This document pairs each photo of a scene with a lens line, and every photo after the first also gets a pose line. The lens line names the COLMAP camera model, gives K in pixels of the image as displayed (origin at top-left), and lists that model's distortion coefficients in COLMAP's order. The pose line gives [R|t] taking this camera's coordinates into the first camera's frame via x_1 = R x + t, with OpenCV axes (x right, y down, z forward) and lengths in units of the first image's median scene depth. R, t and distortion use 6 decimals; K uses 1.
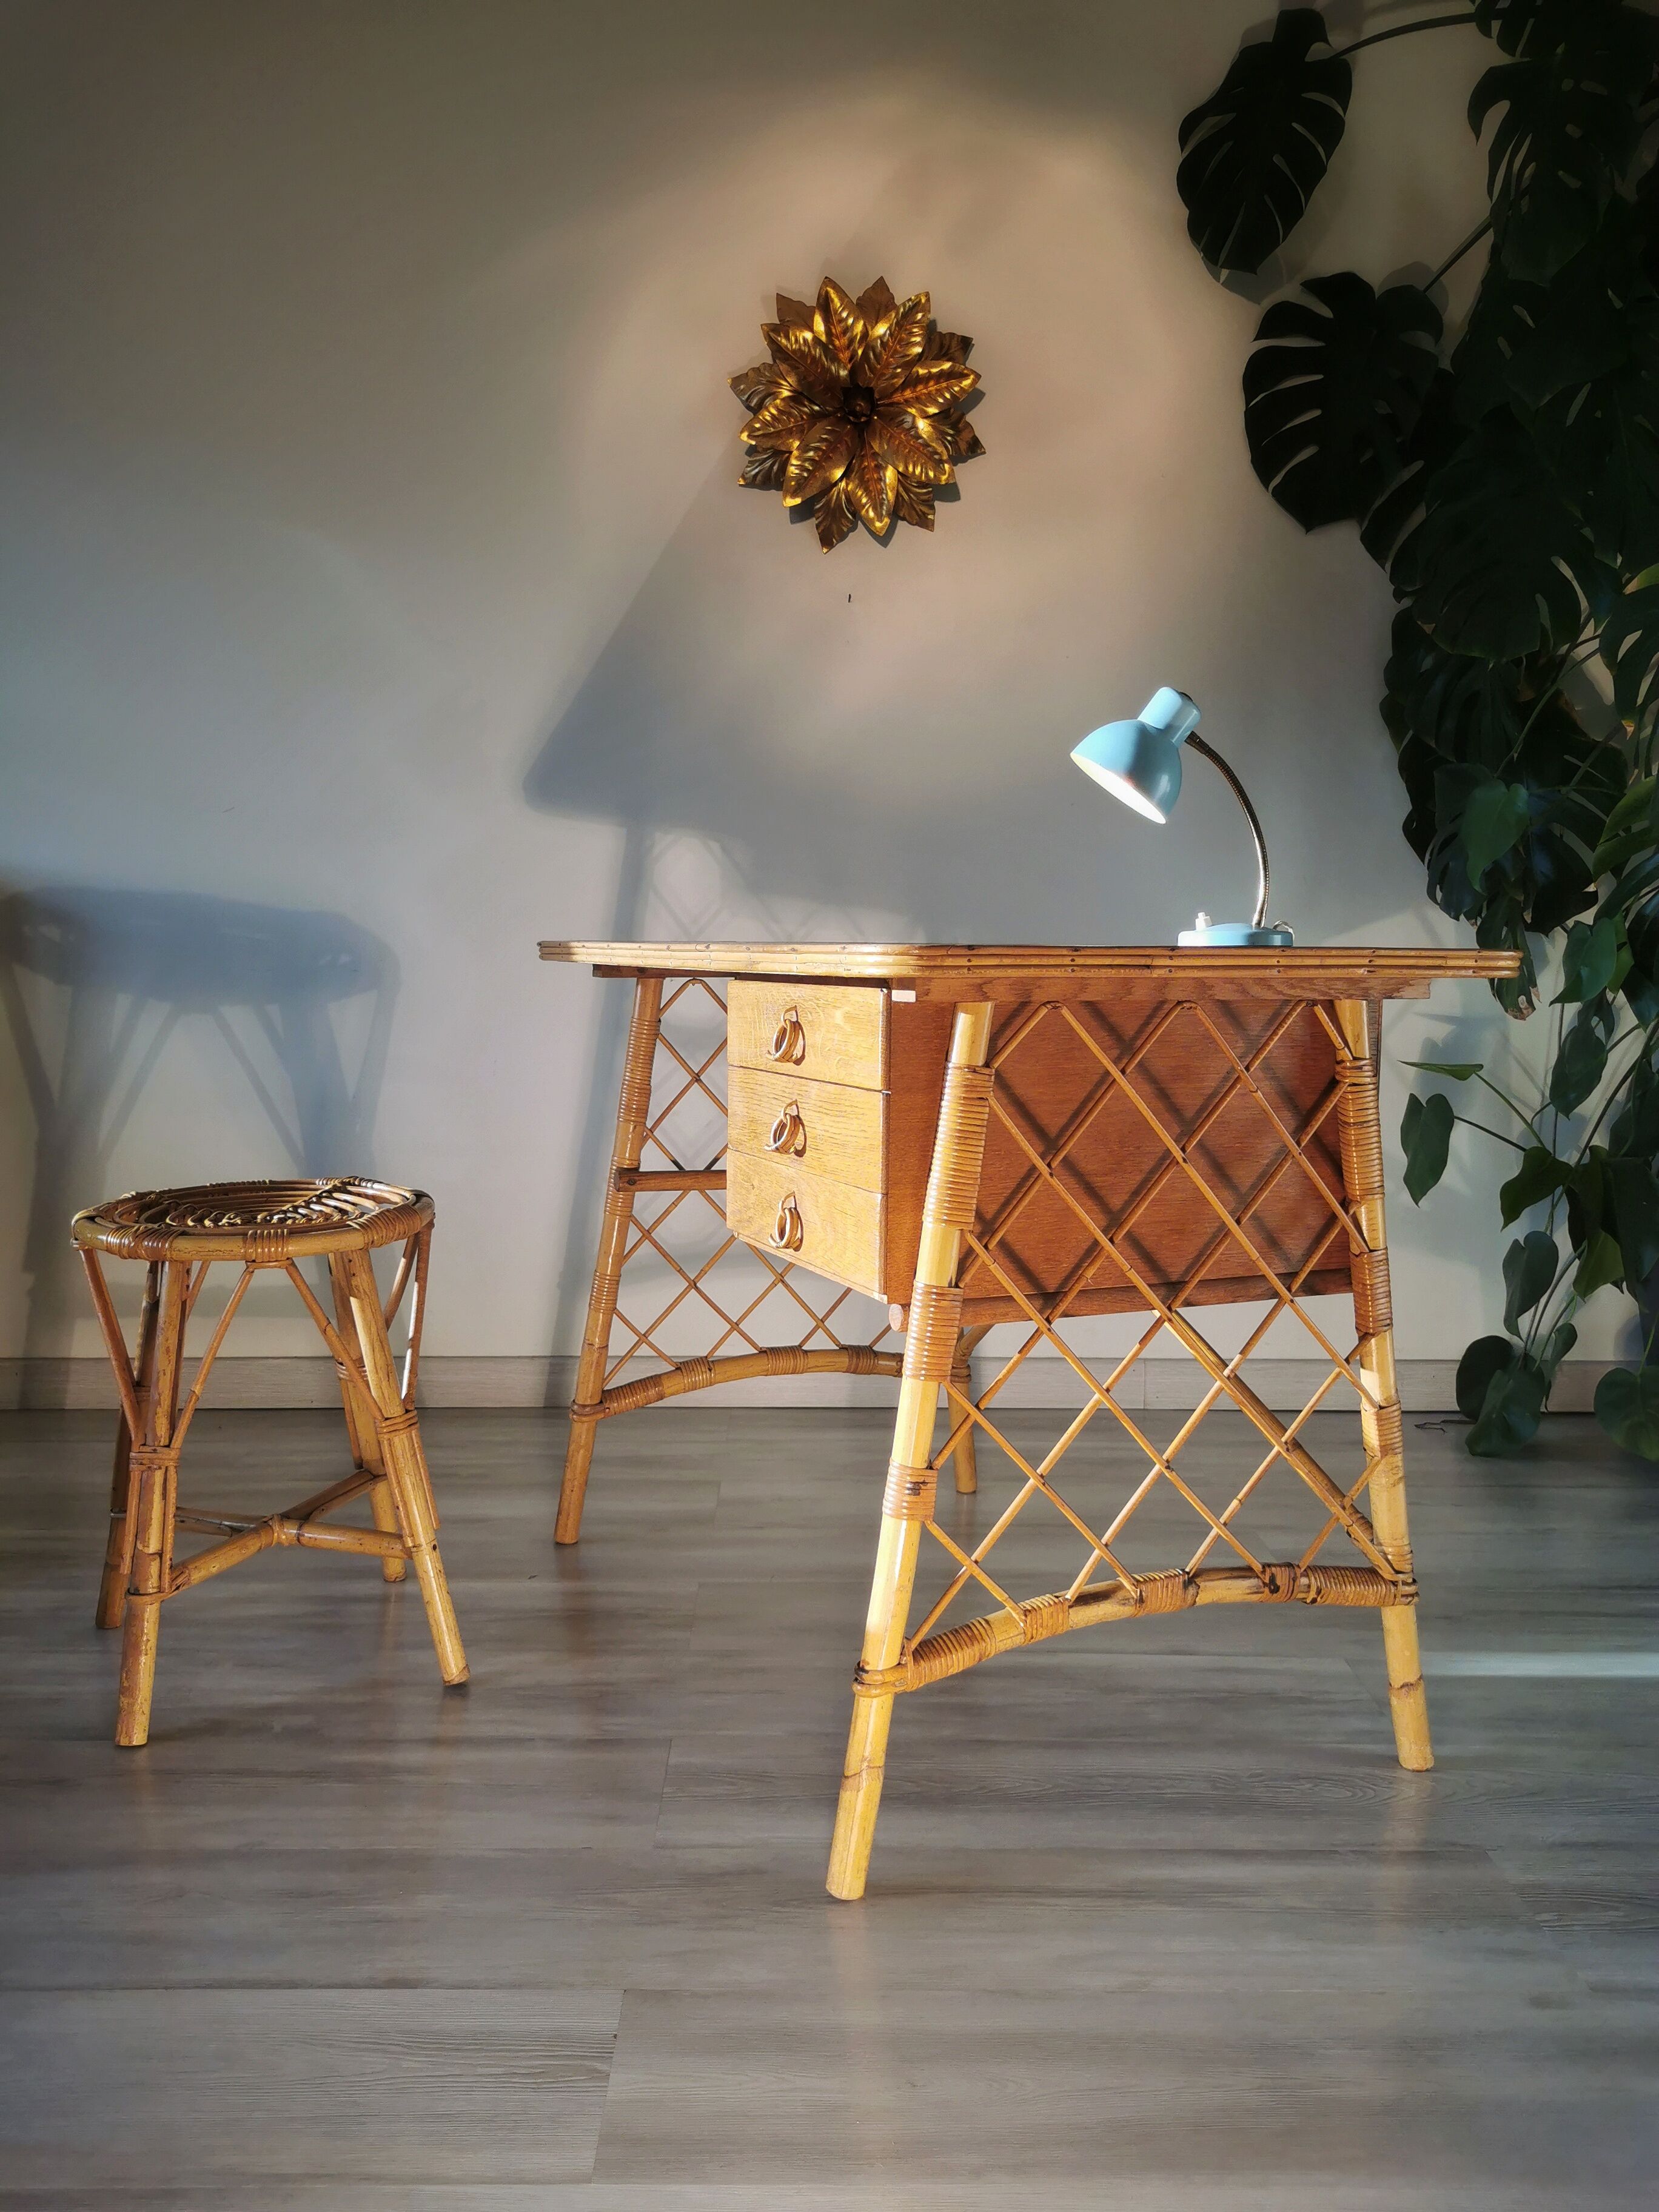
lens RADIAL K [[1750.3, 0, 829.5], [0, 1750.3, 1106.0], [0, 0, 1]] dist [0.032742, -0.007665]
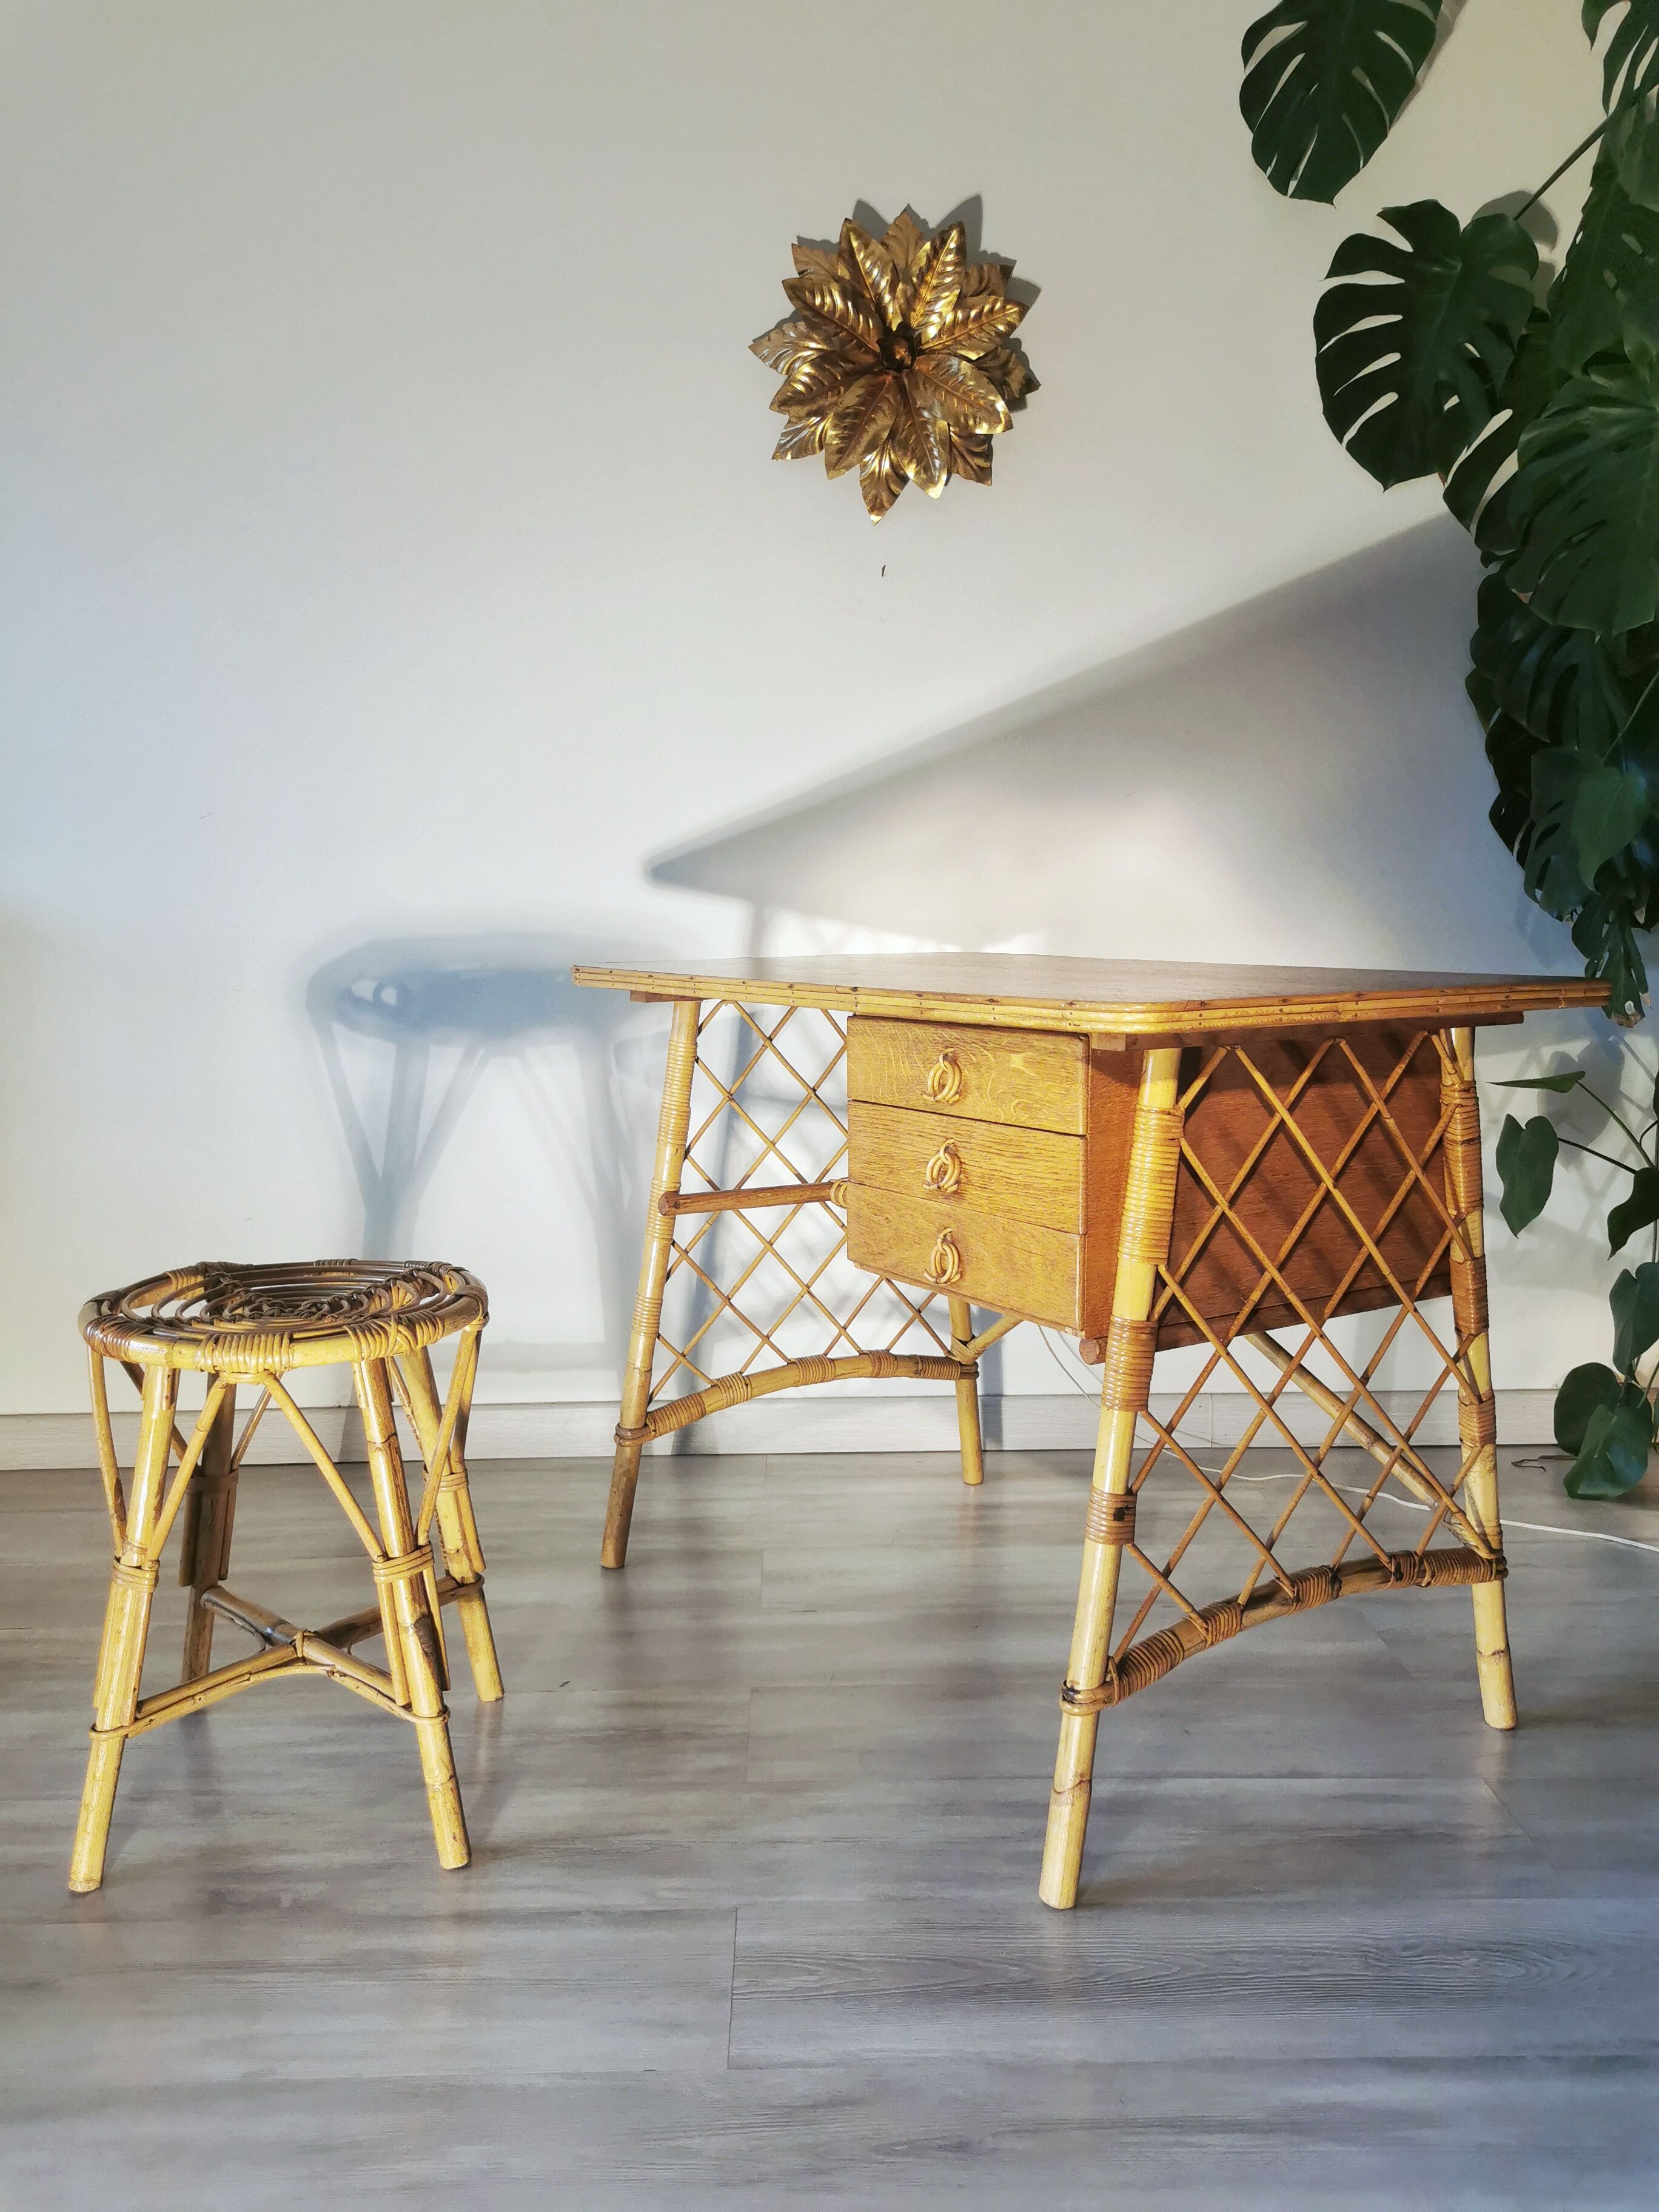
lens RADIAL K [[1750.3, 0, 829.5], [0, 1750.3, 1106.0], [0, 0, 1]] dist [0.032742, -0.007665]
pose [[0.999844, -0.016850, 0.005354, -0.039175], [0.016692, 0.999461, 0.028274, -0.059187], [-0.005827, -0.028180, 0.999586, 0.126058]]
